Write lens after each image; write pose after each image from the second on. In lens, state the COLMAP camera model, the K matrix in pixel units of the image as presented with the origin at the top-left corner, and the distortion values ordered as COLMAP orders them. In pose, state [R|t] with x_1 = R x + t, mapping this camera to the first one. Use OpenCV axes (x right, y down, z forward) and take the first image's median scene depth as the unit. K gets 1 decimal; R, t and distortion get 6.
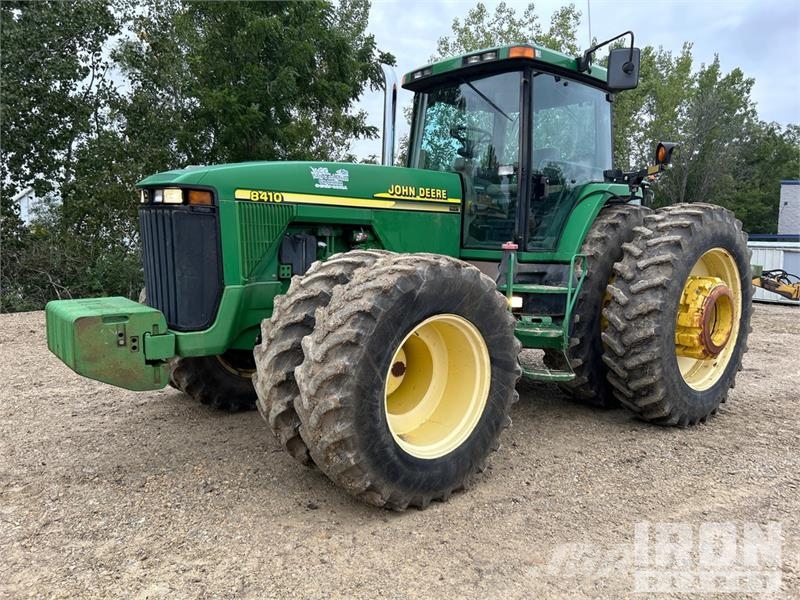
lens RADIAL K [[589.0, 0, 404.8], [0, 589.0, 300.7], [0, 0, 1]] dist [0.103742, -0.151227]
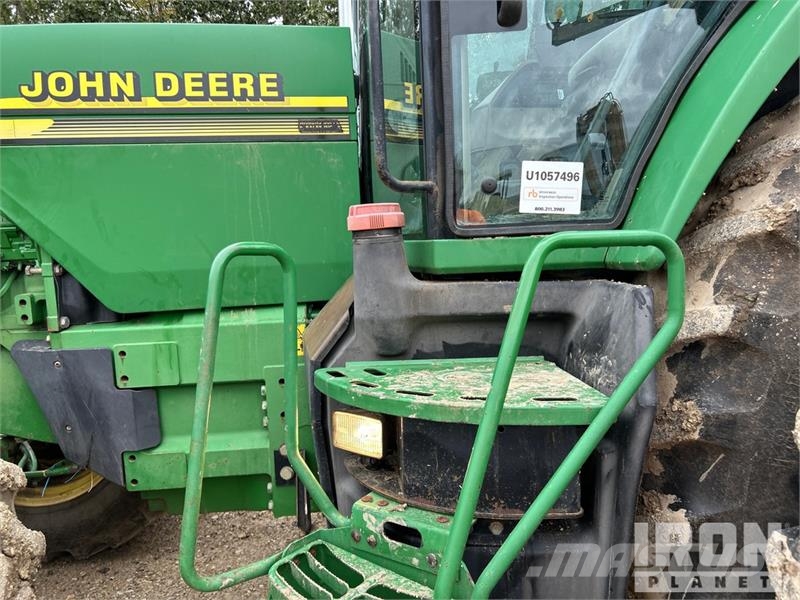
lens RADIAL K [[618.8, 0, 402.1], [0, 618.8, 299.1], [0, 0, 1]] dist [0.062864, -0.077093]
pose [[0.810635, -0.005751, -0.585524, 0.335870], [-0.003364, 0.999890, -0.014478, -0.048832], [0.585542, 0.013706, 0.810526, 0.735459]]
